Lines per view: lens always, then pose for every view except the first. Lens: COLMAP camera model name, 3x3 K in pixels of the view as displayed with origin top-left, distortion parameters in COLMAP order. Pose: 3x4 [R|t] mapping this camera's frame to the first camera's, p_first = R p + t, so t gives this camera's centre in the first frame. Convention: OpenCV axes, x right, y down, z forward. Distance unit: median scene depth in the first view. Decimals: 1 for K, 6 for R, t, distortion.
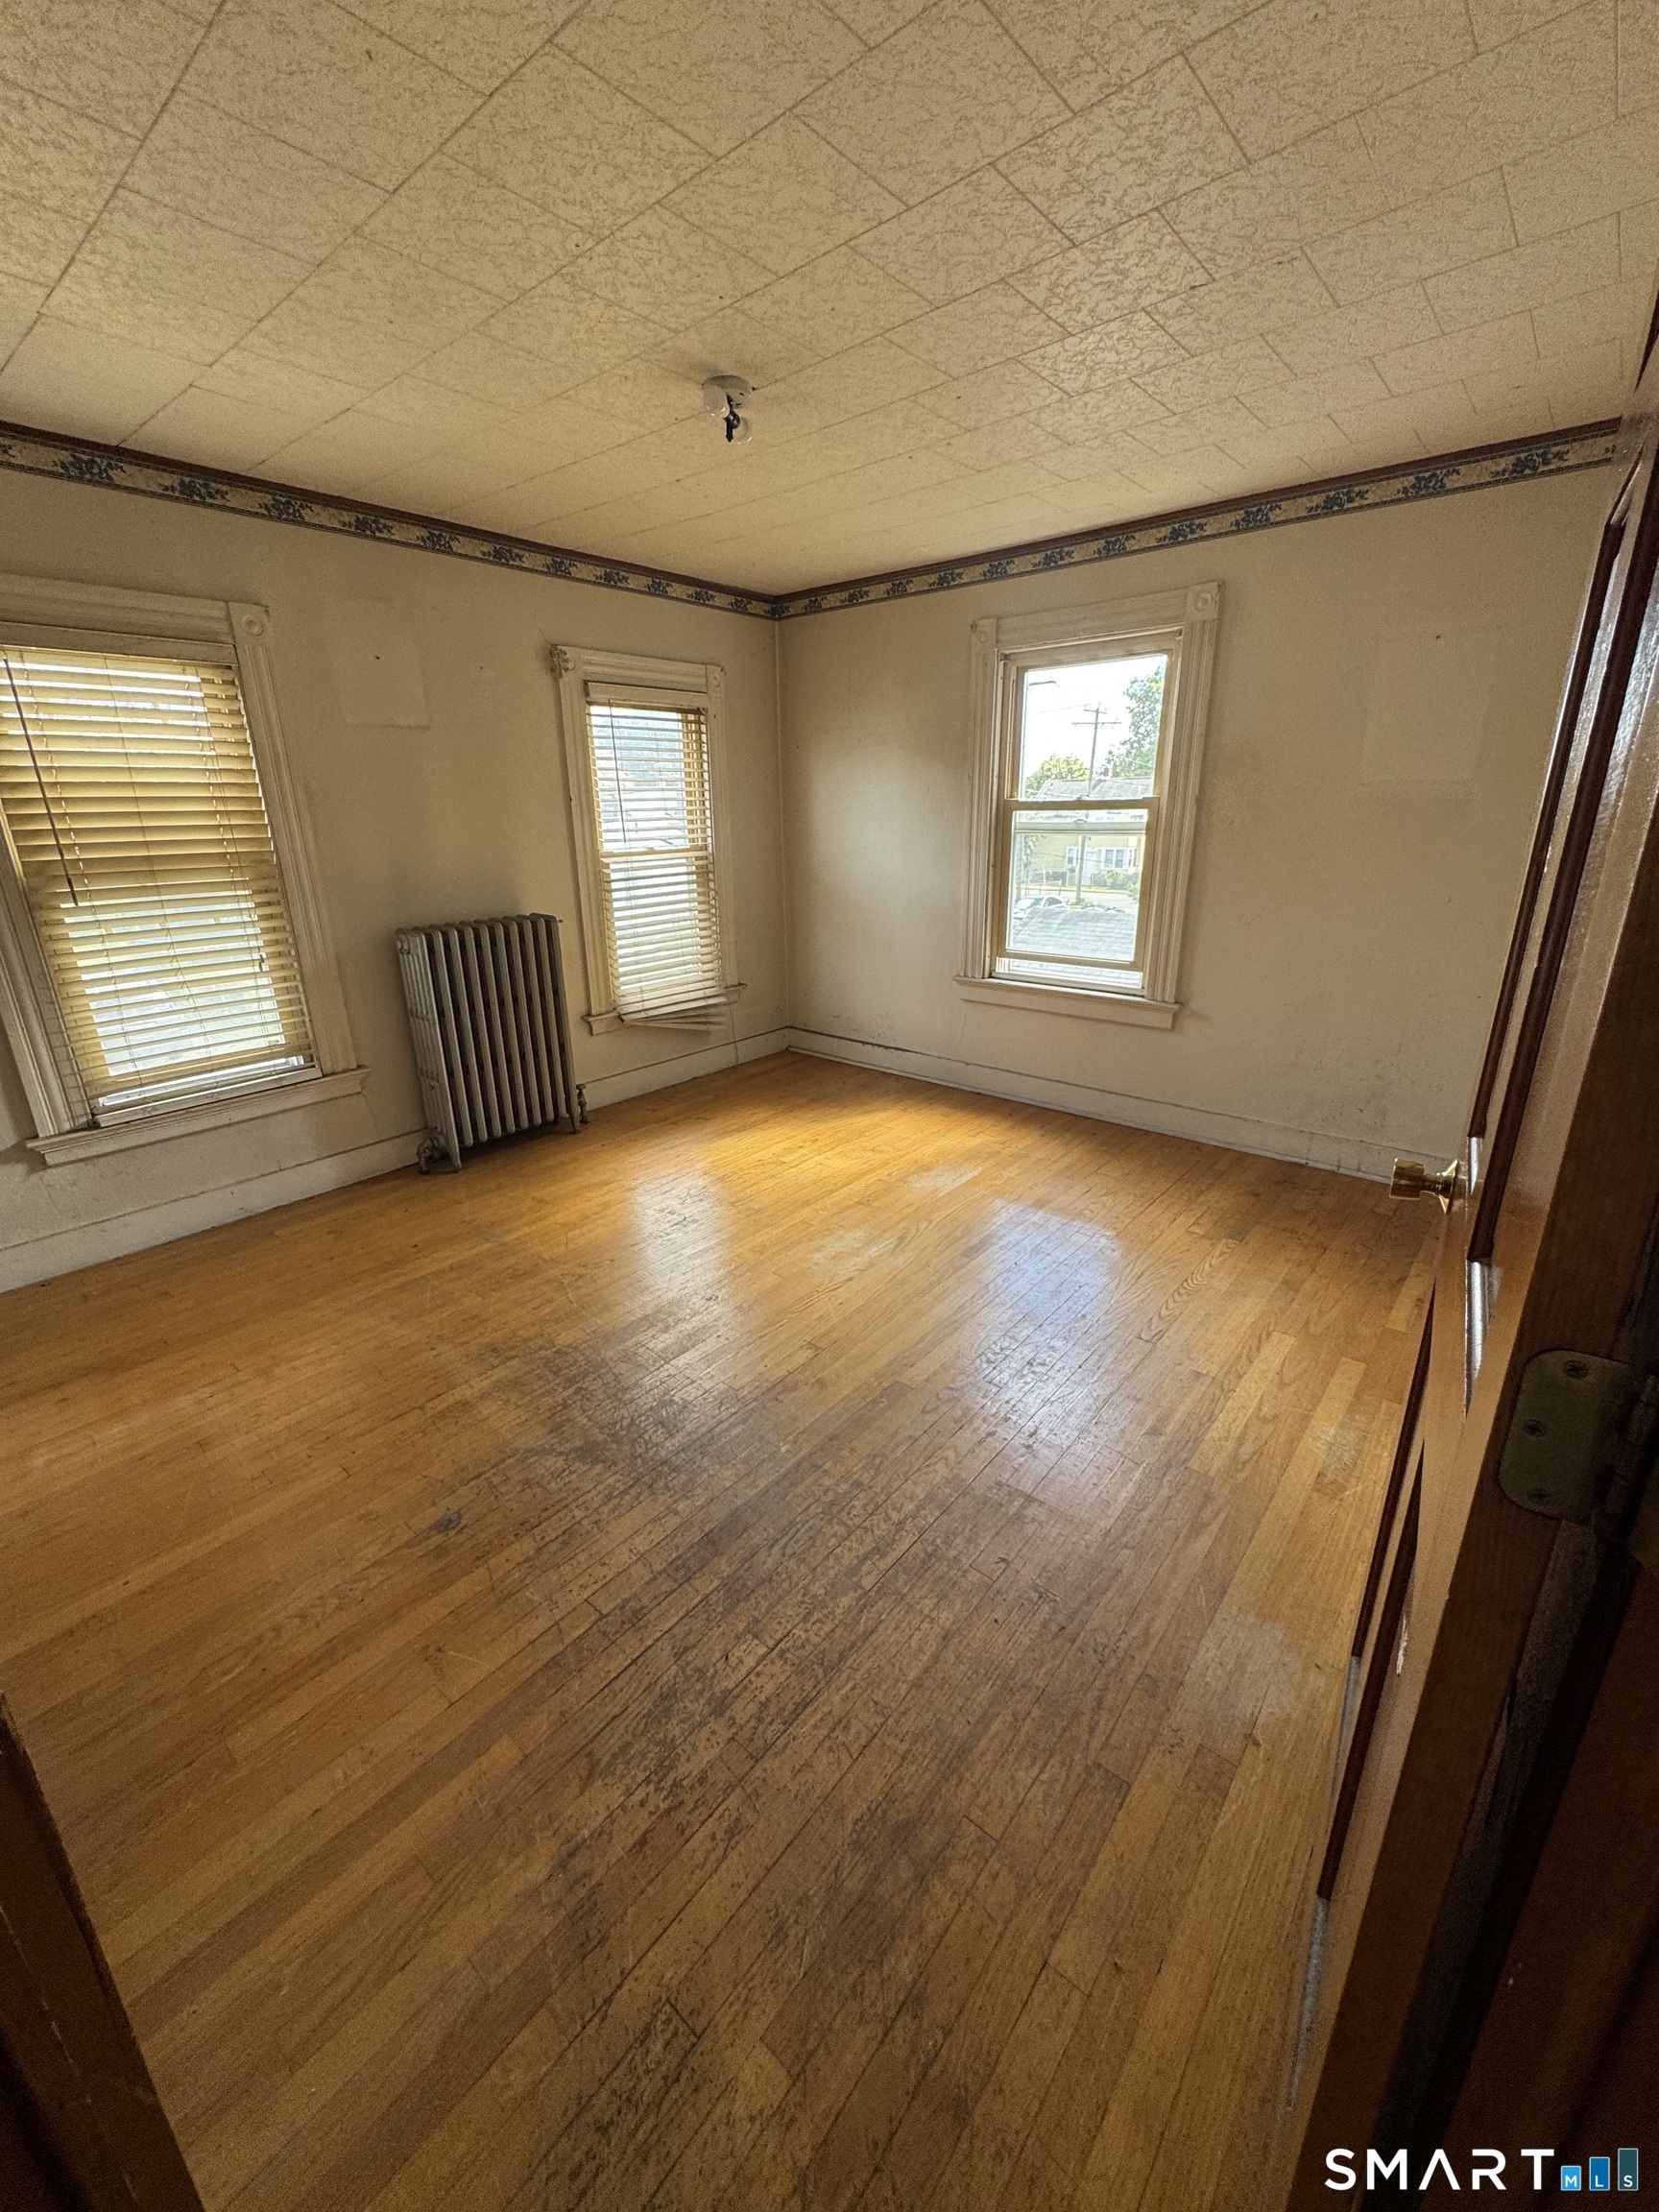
lens RADIAL K [[879.8, 0, 831.8], [0, 879.8, 1102.2], [0, 0, 1]] dist [-0.001947, 0.000626]
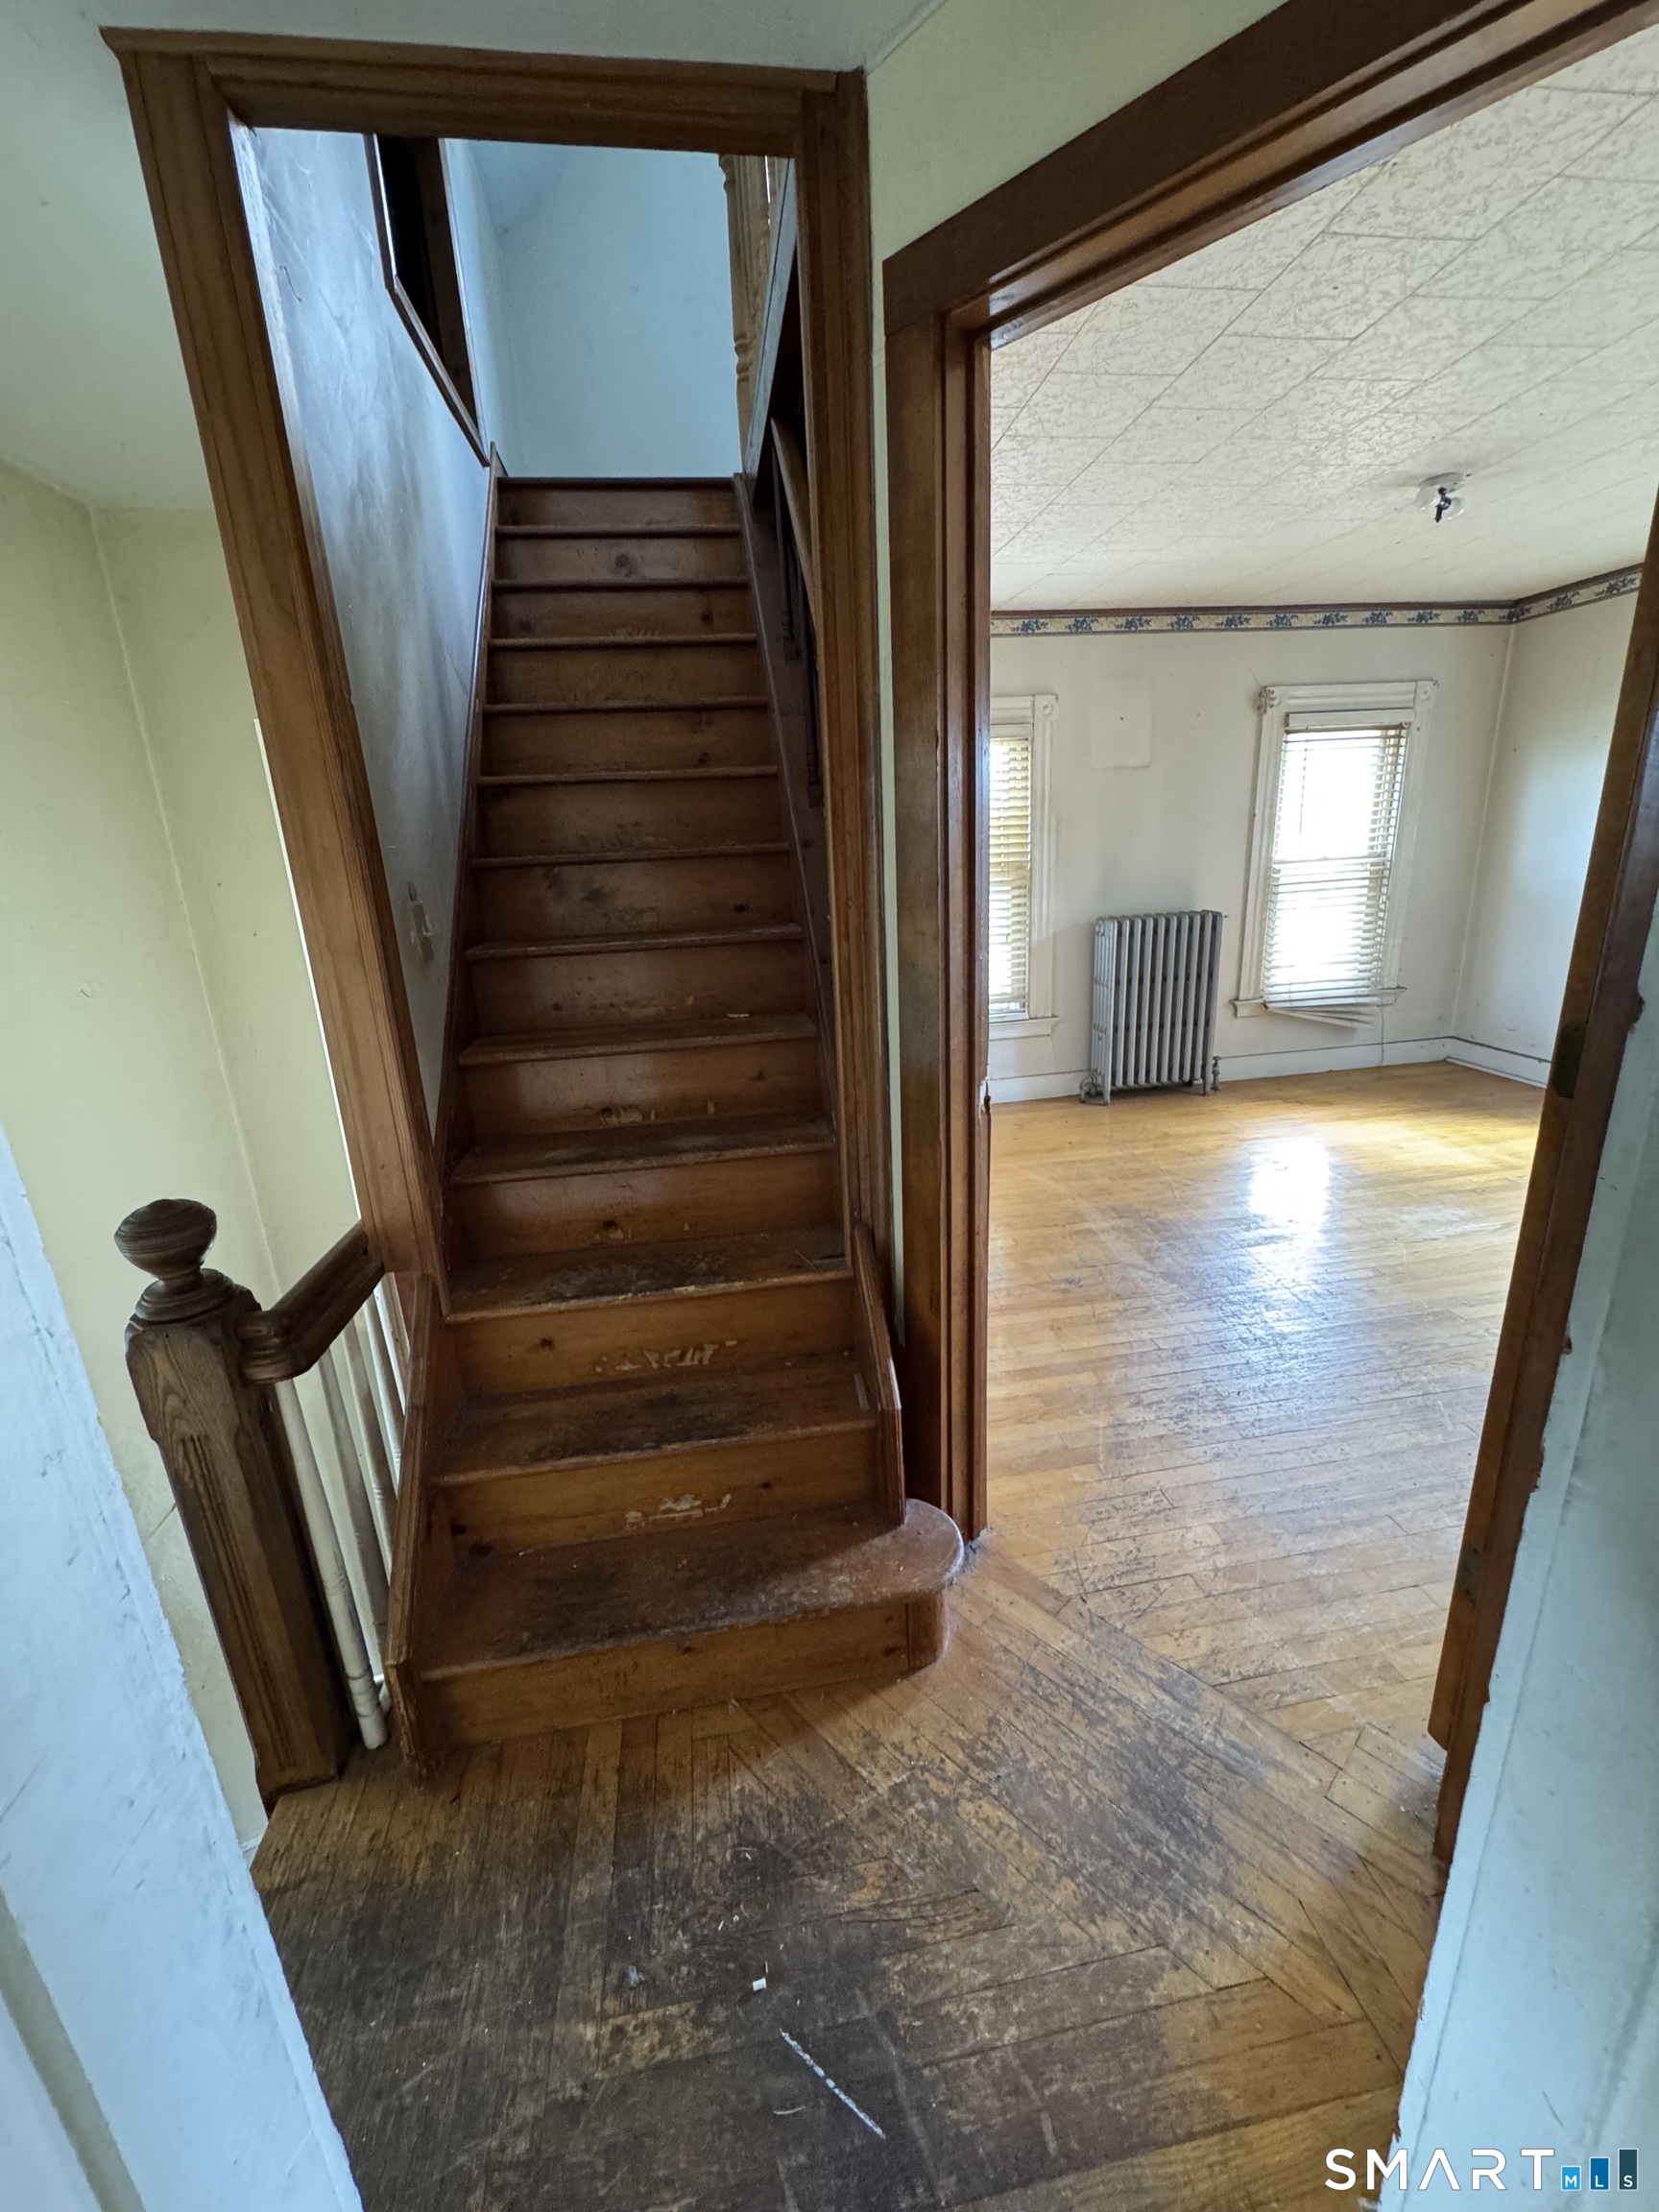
lens RADIAL K [[879.8, 0, 827.3], [0, 879.8, 1100.6], [0, 0, 1]] dist [-0.001947, 0.000626]
pose [[0.750416, 0.160013, -0.641304, 0.097865], [-0.172354, 0.984058, 0.043855, 0.086086], [0.638098, 0.077622, 0.766032, -0.259783]]
